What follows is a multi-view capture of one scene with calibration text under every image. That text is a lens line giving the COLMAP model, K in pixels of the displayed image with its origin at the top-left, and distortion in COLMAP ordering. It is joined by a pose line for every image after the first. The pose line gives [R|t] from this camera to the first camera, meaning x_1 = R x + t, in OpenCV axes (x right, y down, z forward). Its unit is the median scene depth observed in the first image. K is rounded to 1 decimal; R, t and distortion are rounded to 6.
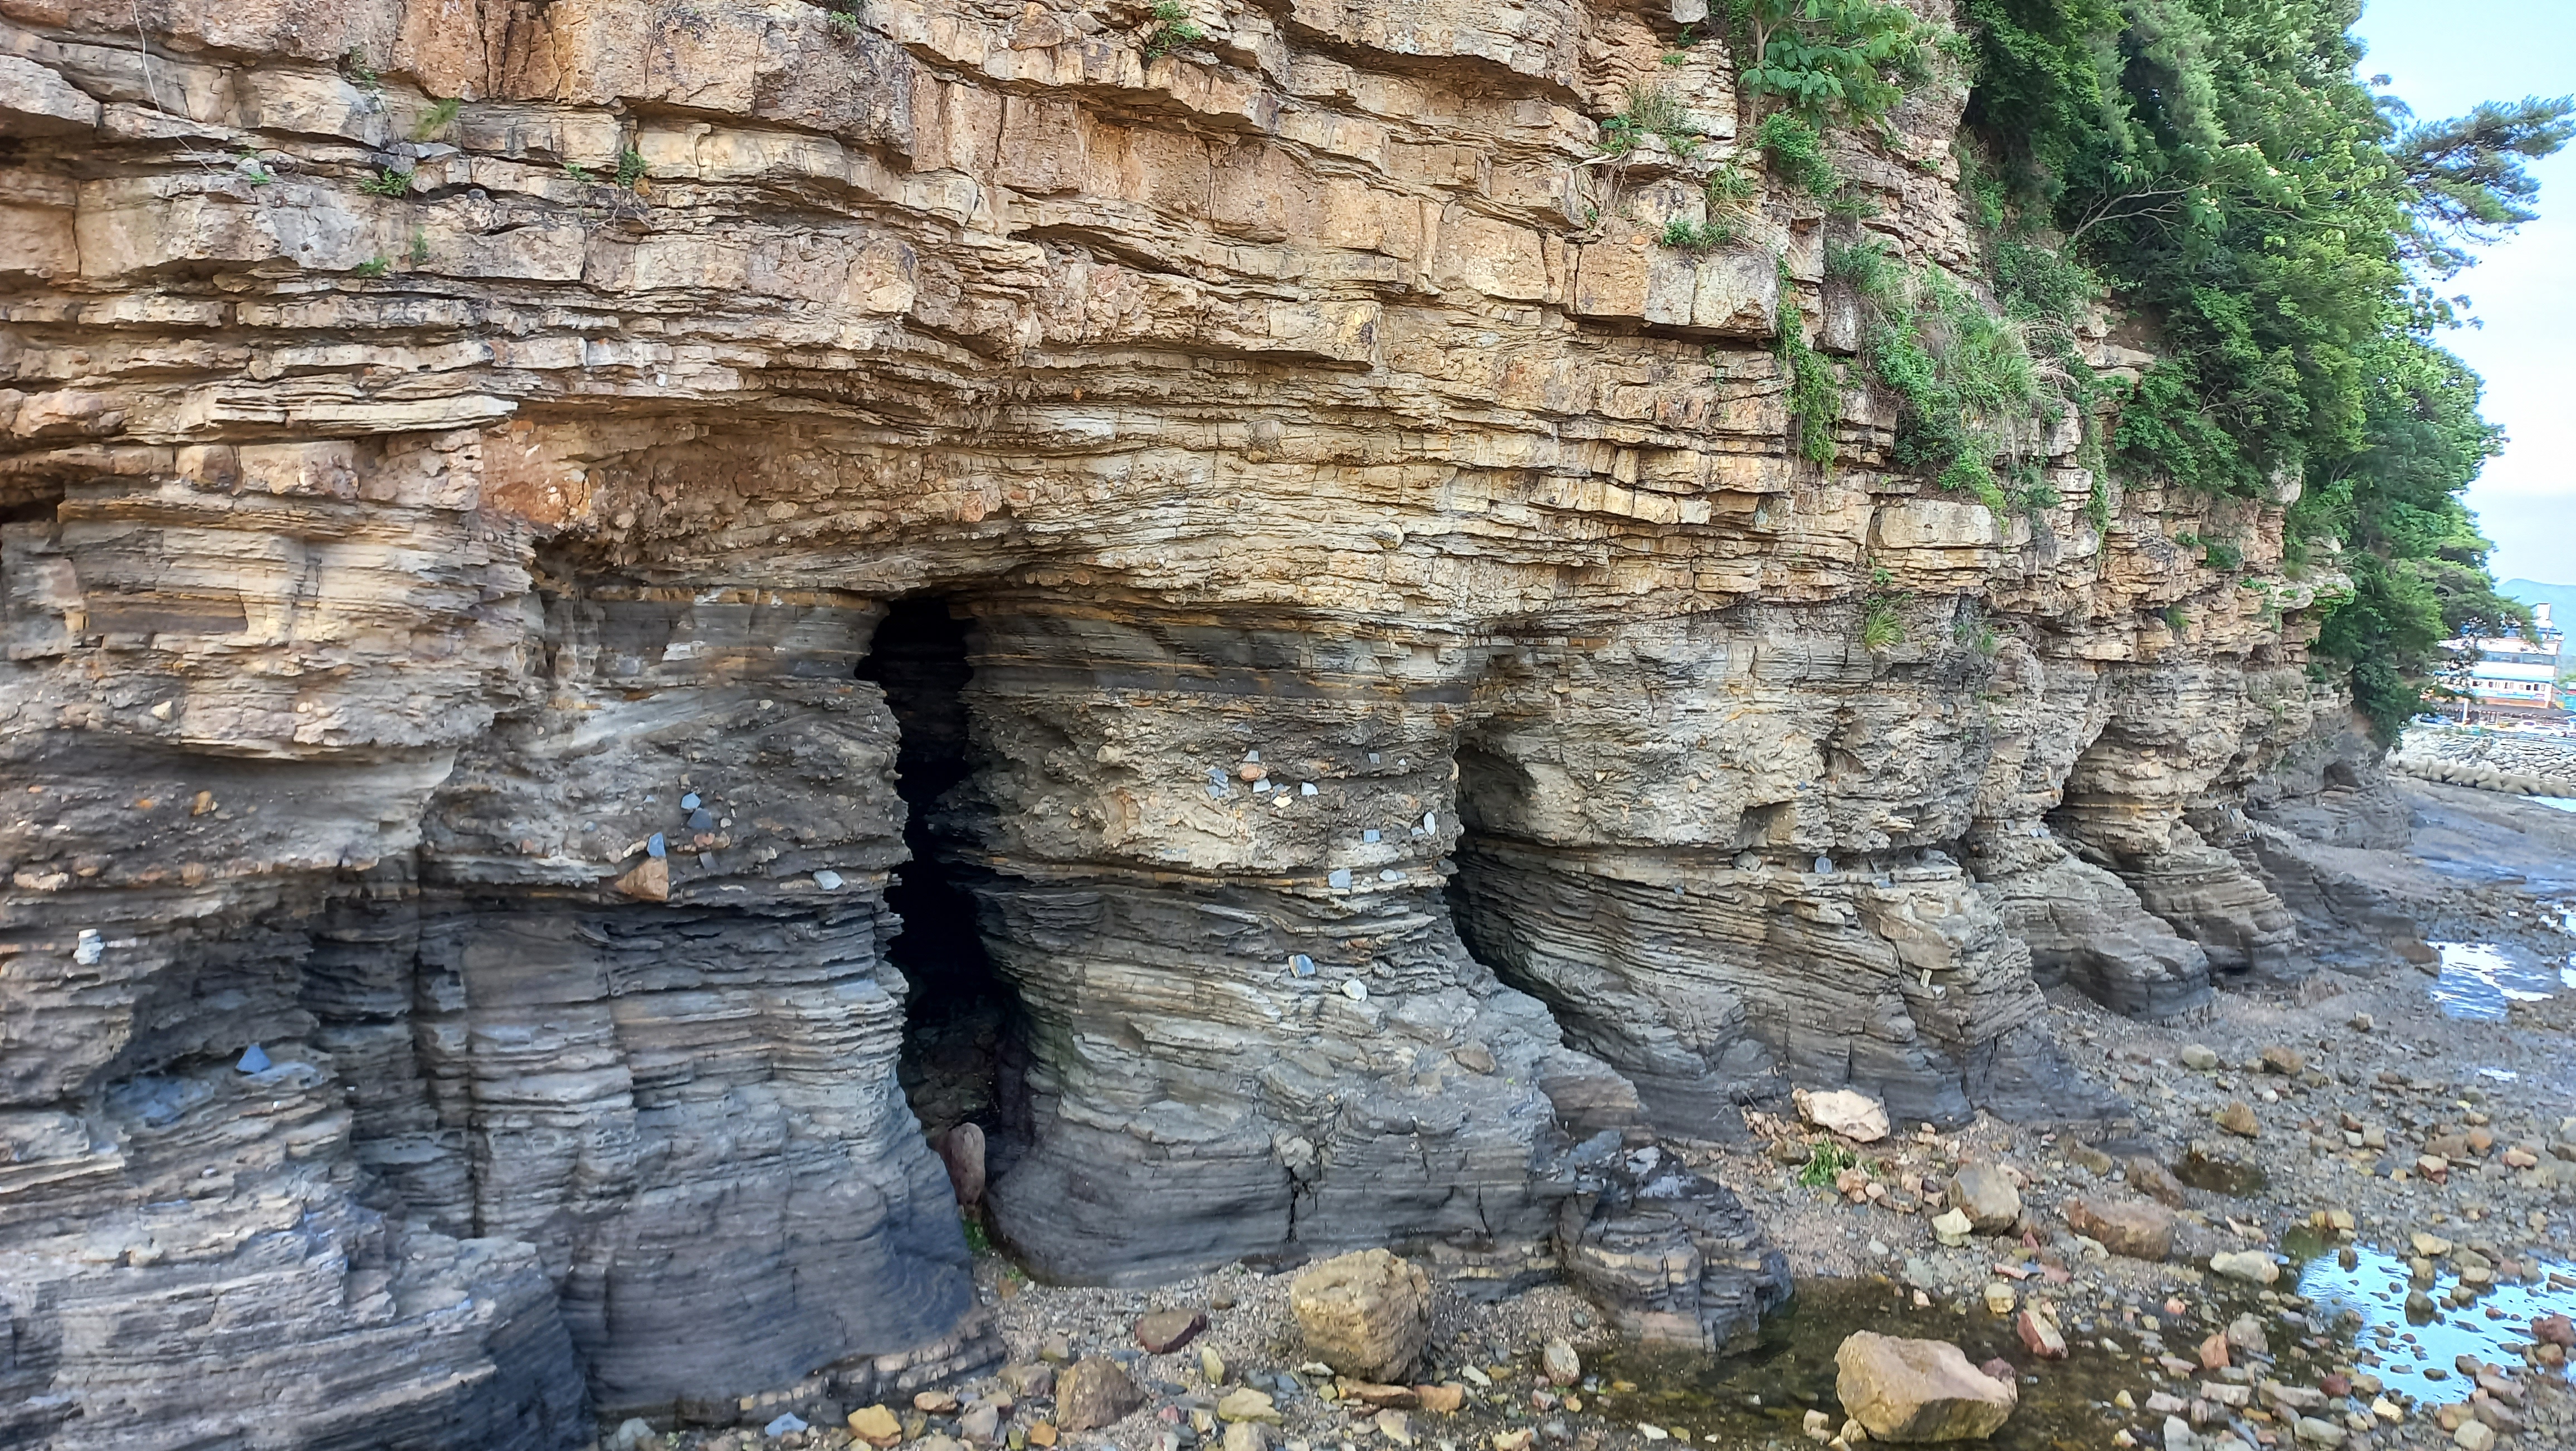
lens RADIAL K [[2006.7, 0, 1288.0], [0, 2006.7, 725.5], [0, 0, 1]] dist [0.138483, -0.112087]
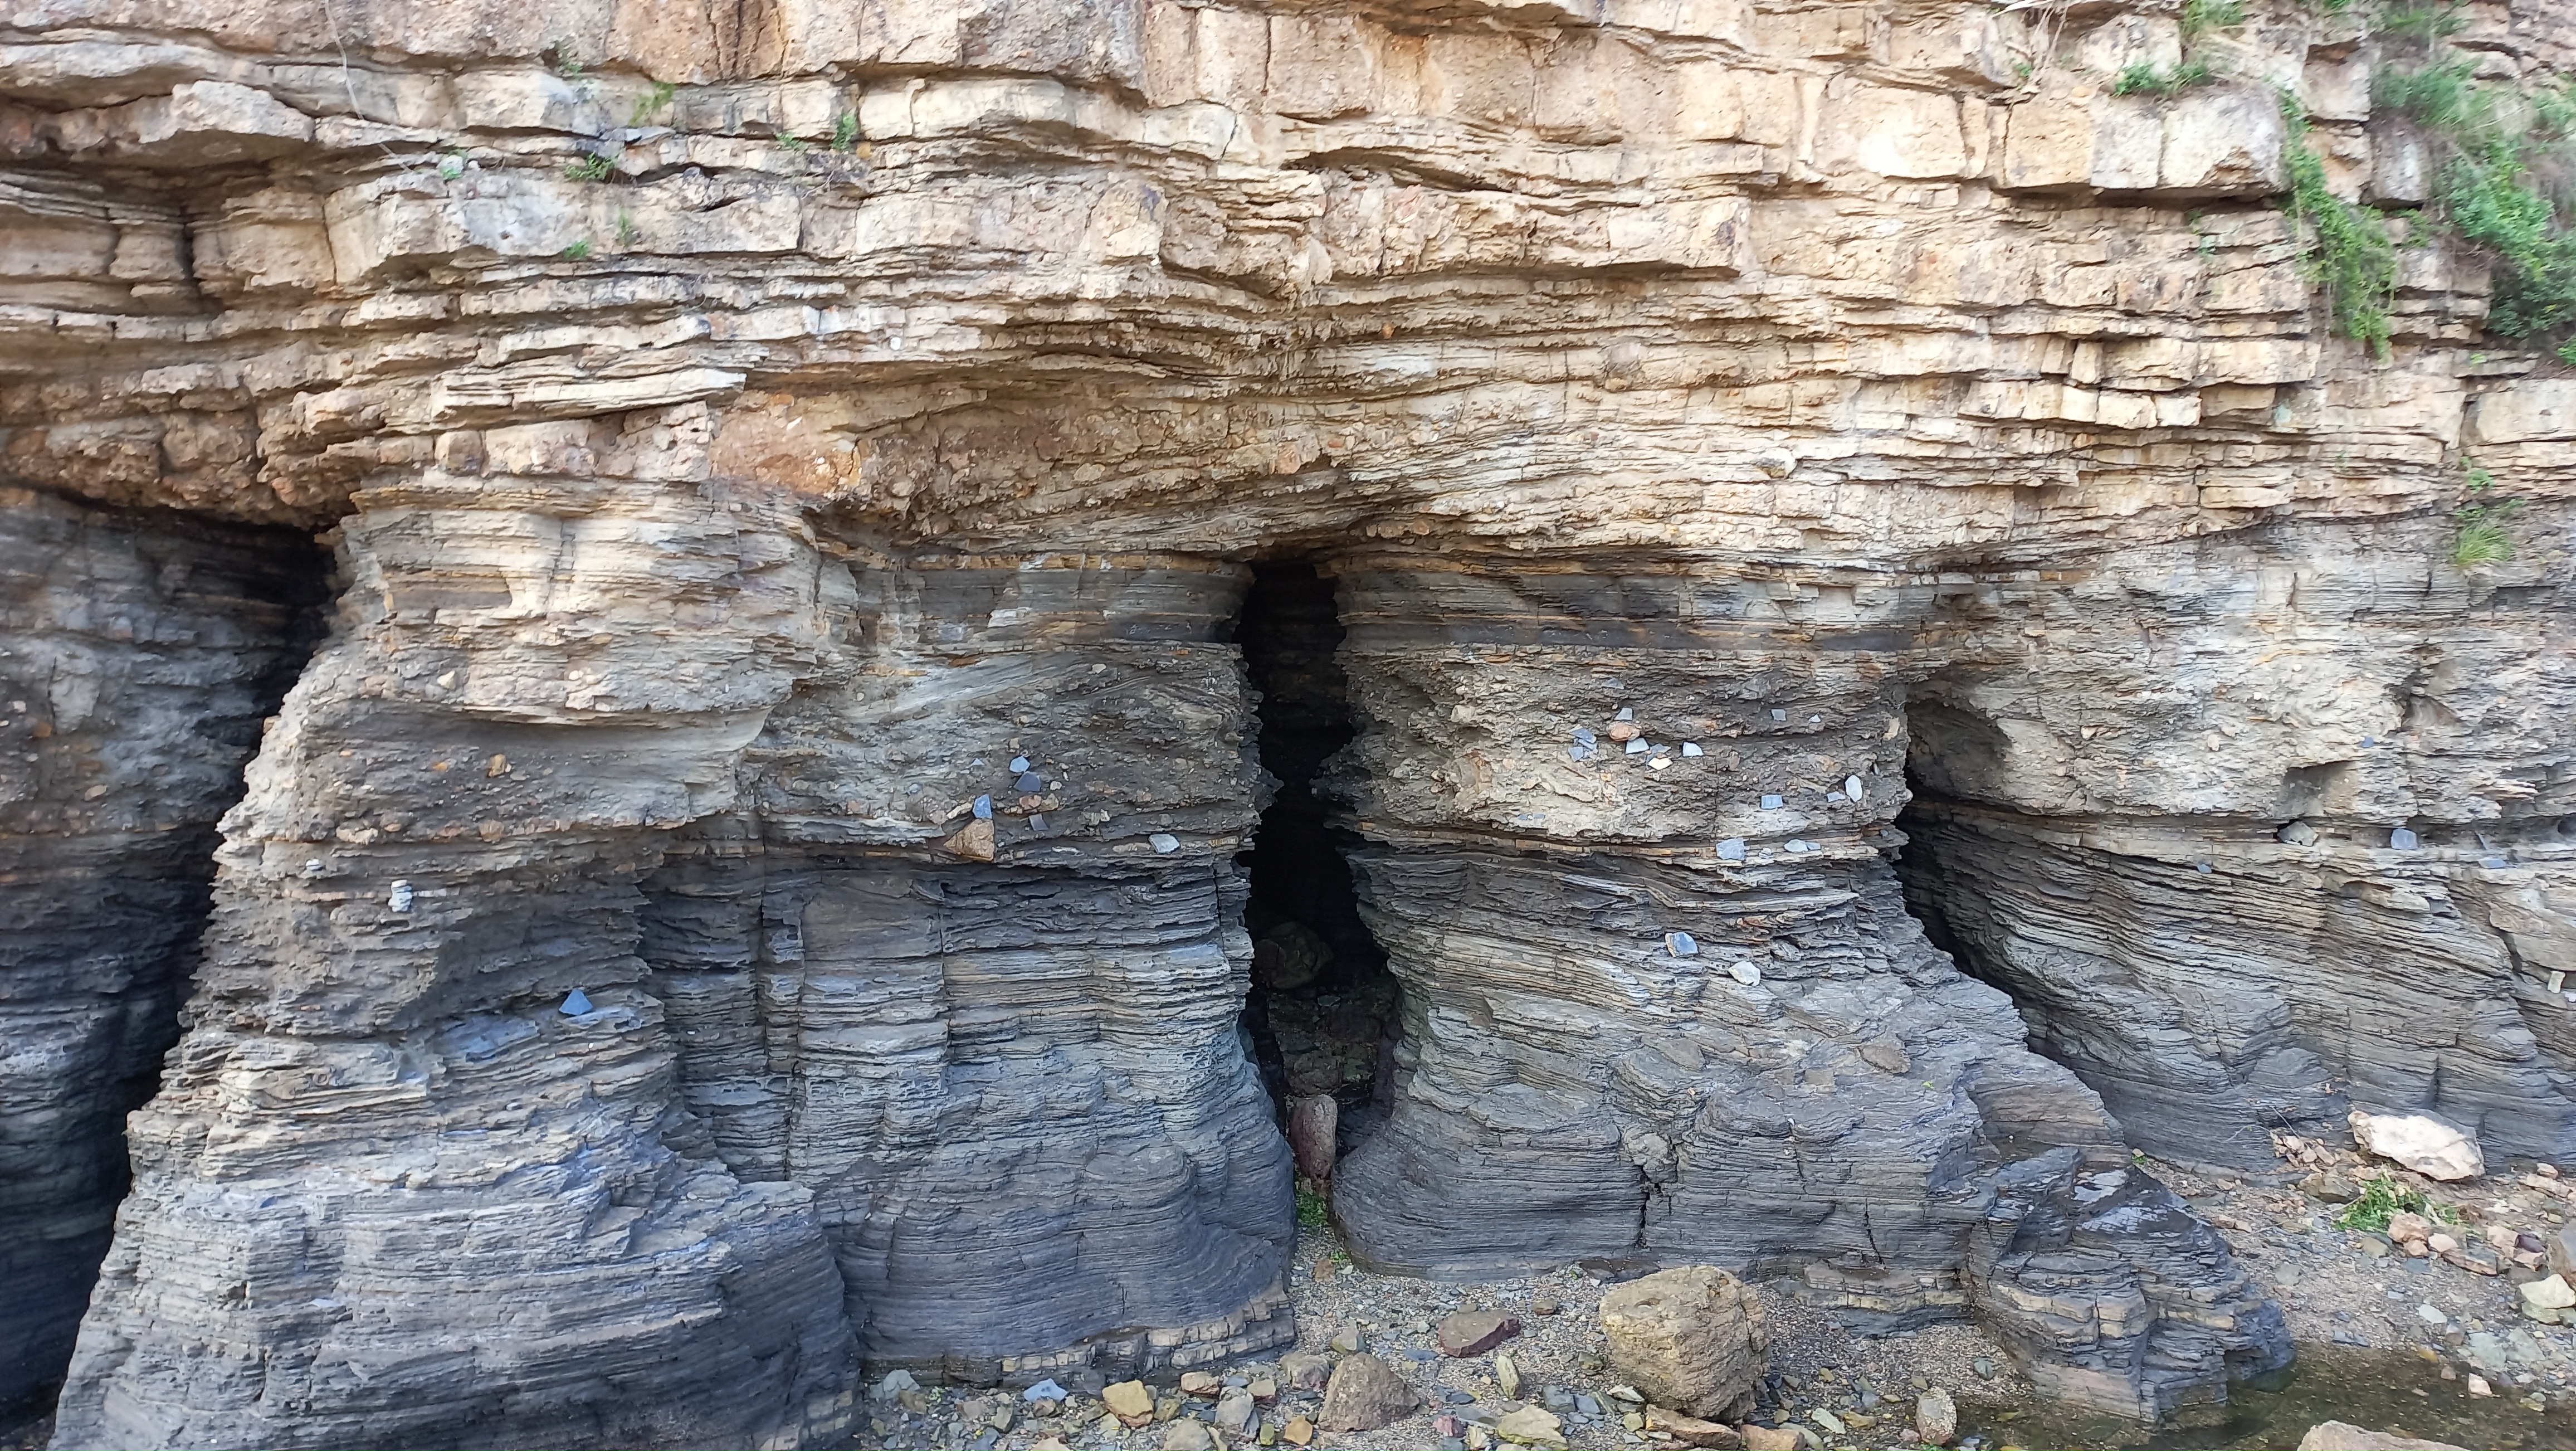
lens RADIAL K [[1950.2, 0, 1288.0], [0, 1950.2, 725.5], [0, 0, 1]] dist [0.159232, -0.228371]
pose [[0.938006, -0.012926, -0.346378, 0.165126], [0.017548, 0.999794, 0.010210, 0.009743], [0.346175, -0.015656, 0.938039, 0.120010]]
